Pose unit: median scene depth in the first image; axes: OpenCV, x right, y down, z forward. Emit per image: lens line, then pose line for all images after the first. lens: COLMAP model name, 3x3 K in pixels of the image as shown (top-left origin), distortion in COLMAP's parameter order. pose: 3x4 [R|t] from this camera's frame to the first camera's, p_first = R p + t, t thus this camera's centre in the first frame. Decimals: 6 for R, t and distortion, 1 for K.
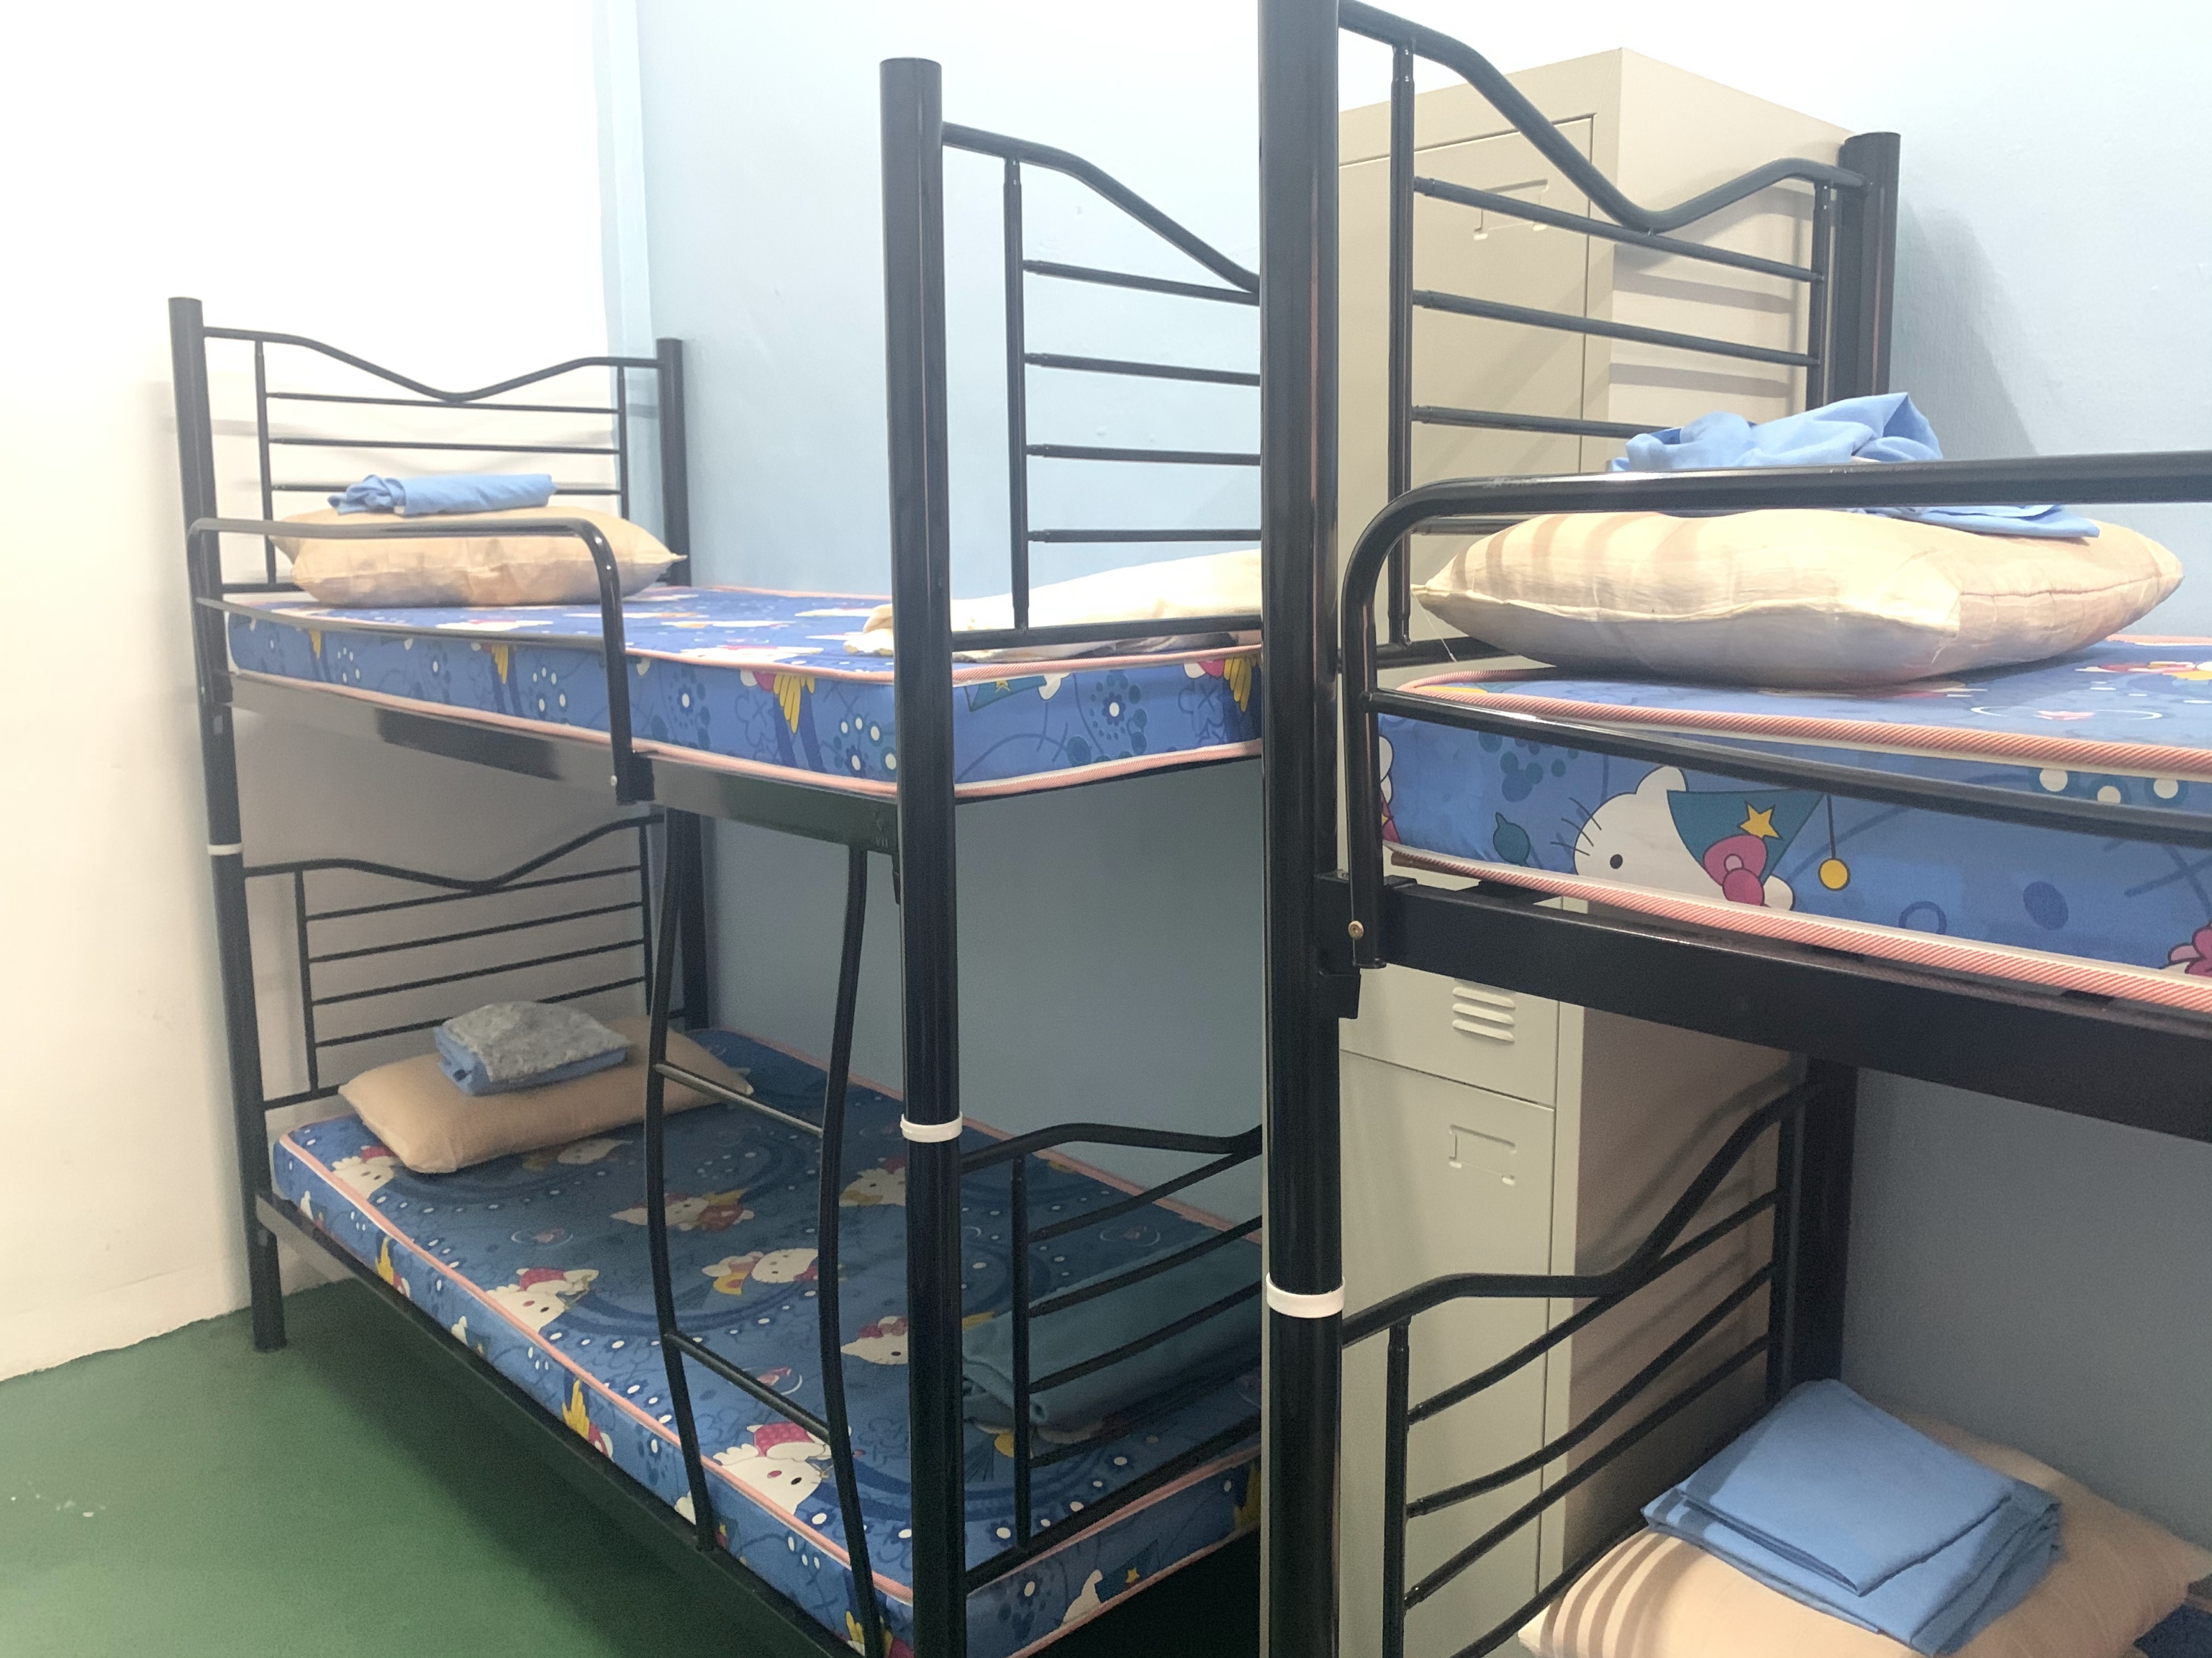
lens RADIAL K [[1675.8, 0, 1121.1], [0, 1675.8, 824.0], [0, 0, 1]] dist [0.048032, -0.059505]
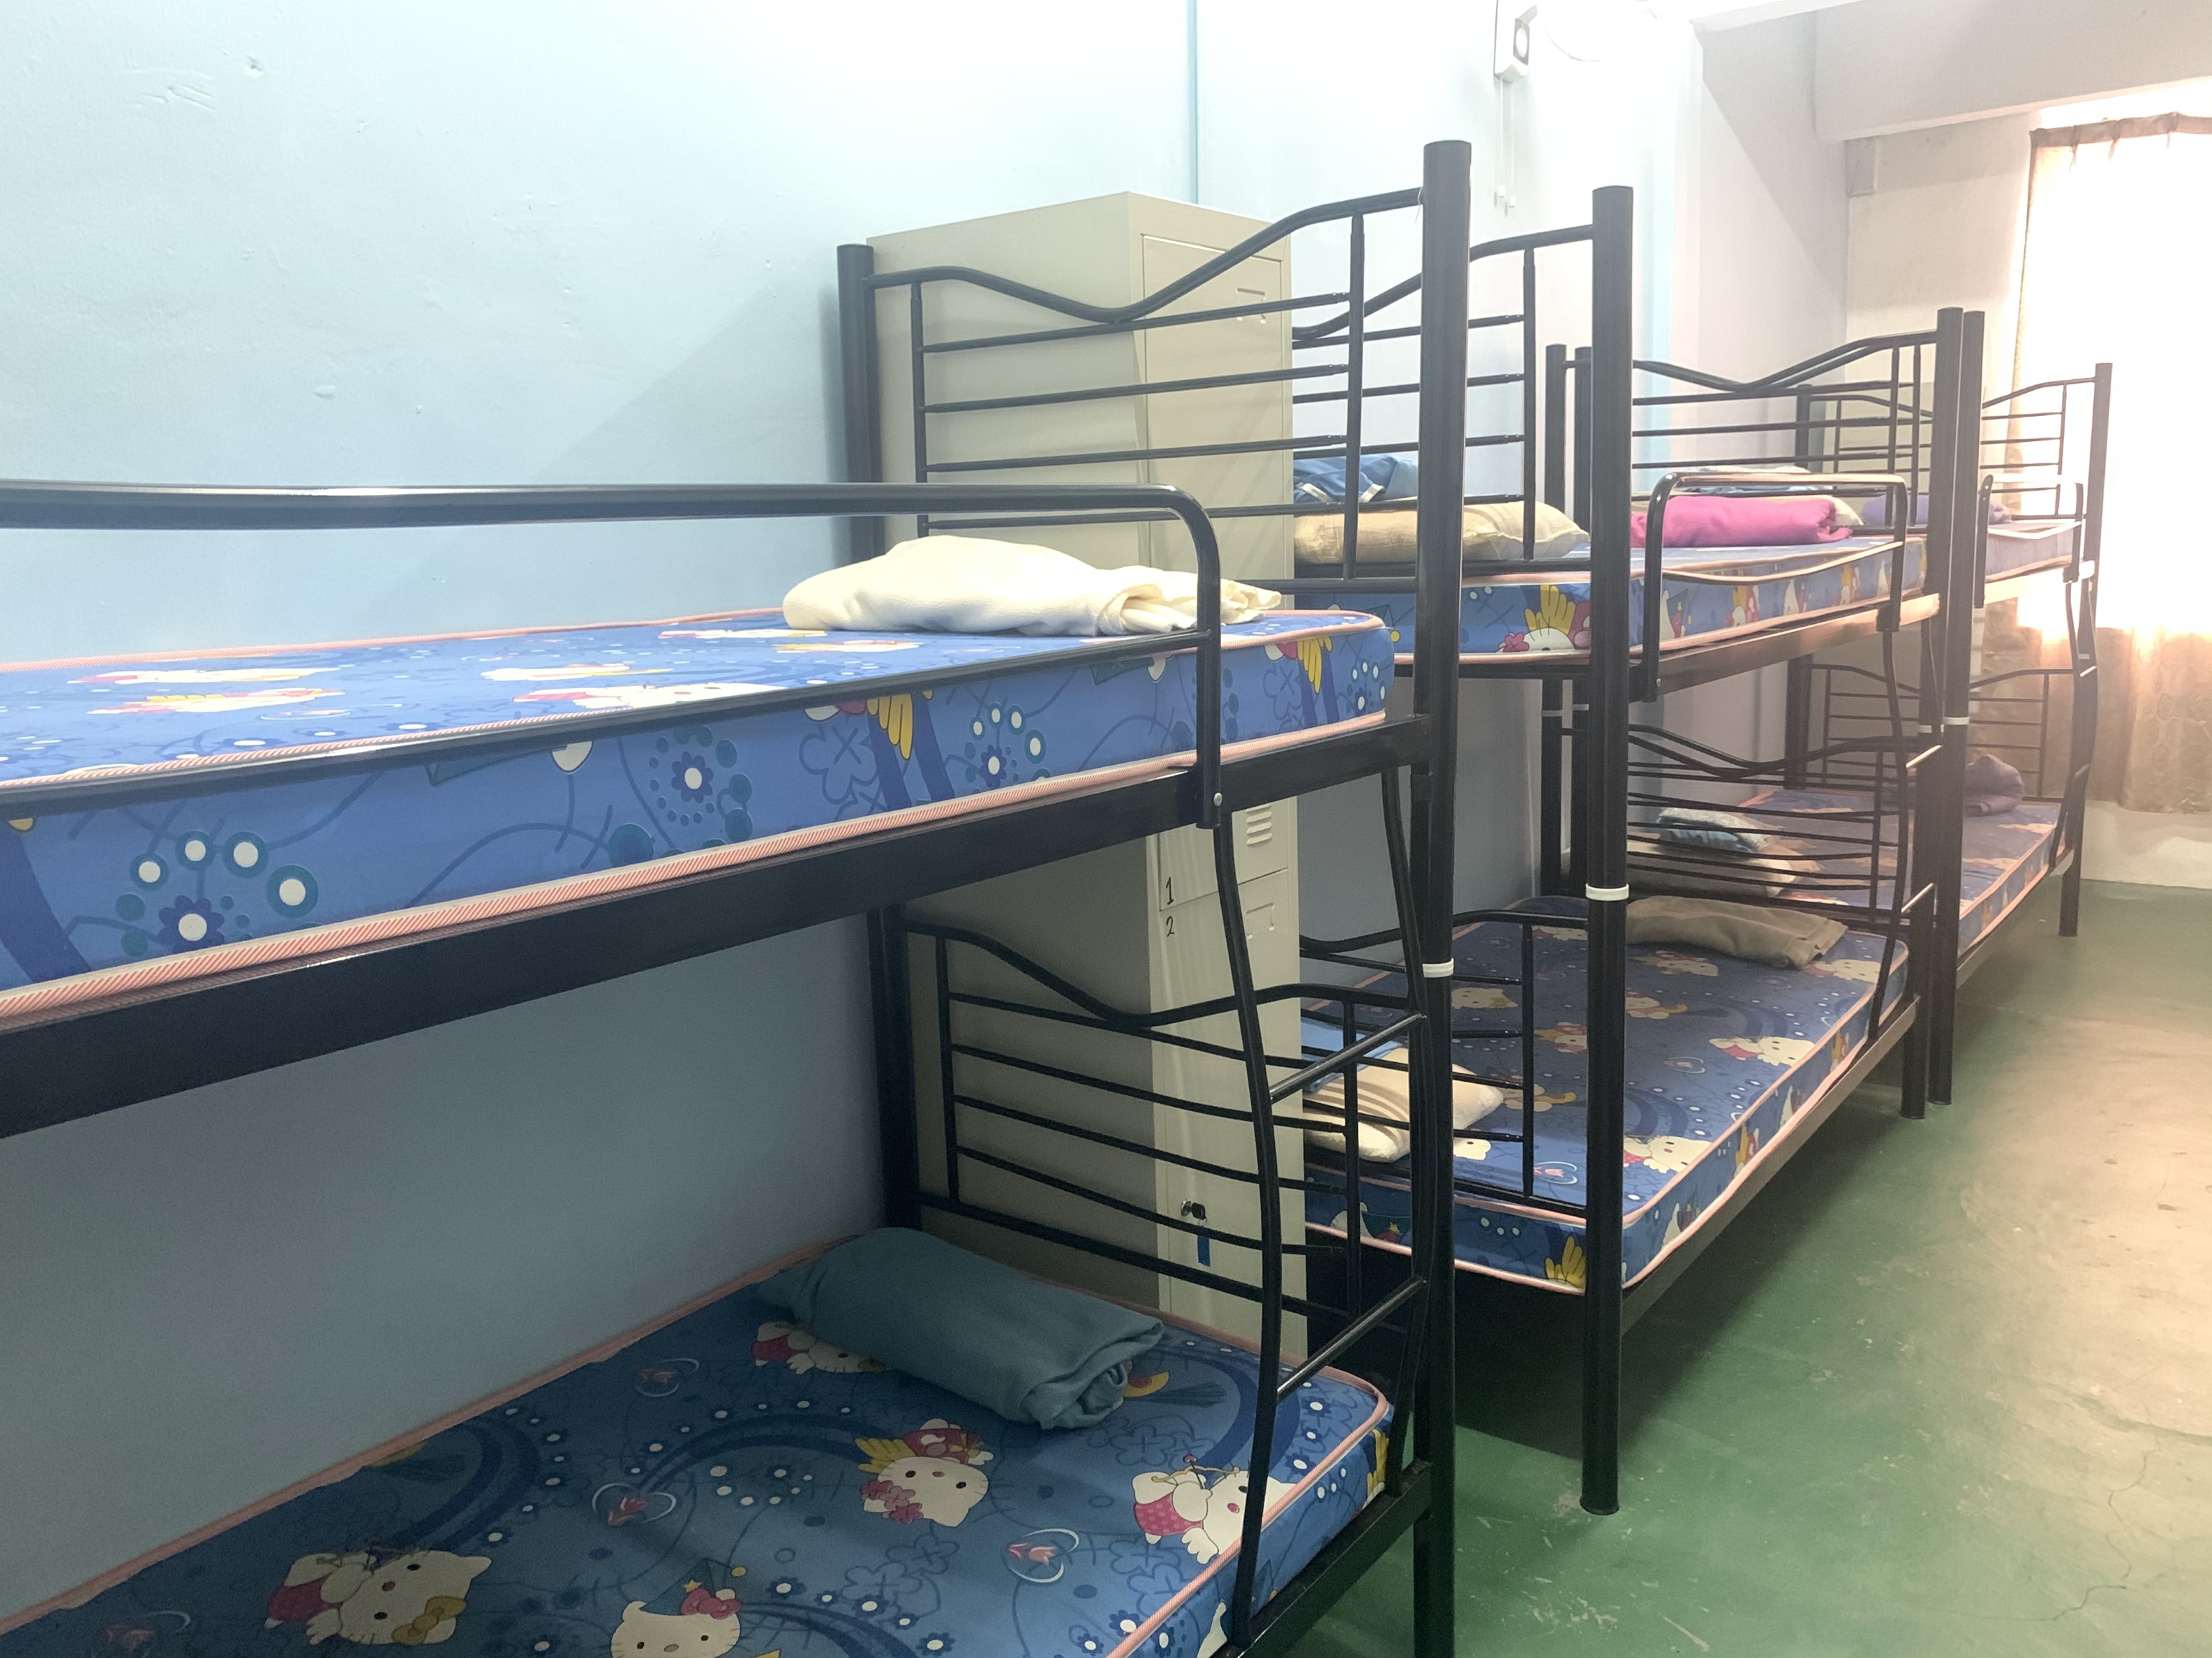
lens RADIAL K [[1675.8, 0, 1121.1], [0, 1675.8, 824.0], [0, 0, 1]] dist [0.048032, -0.059505]
pose [[-0.130499, -0.161200, 0.978256, -1.196499], [0.207322, 0.960443, 0.185922, -0.192061], [-0.969530, 0.227076, -0.091917, 1.202051]]
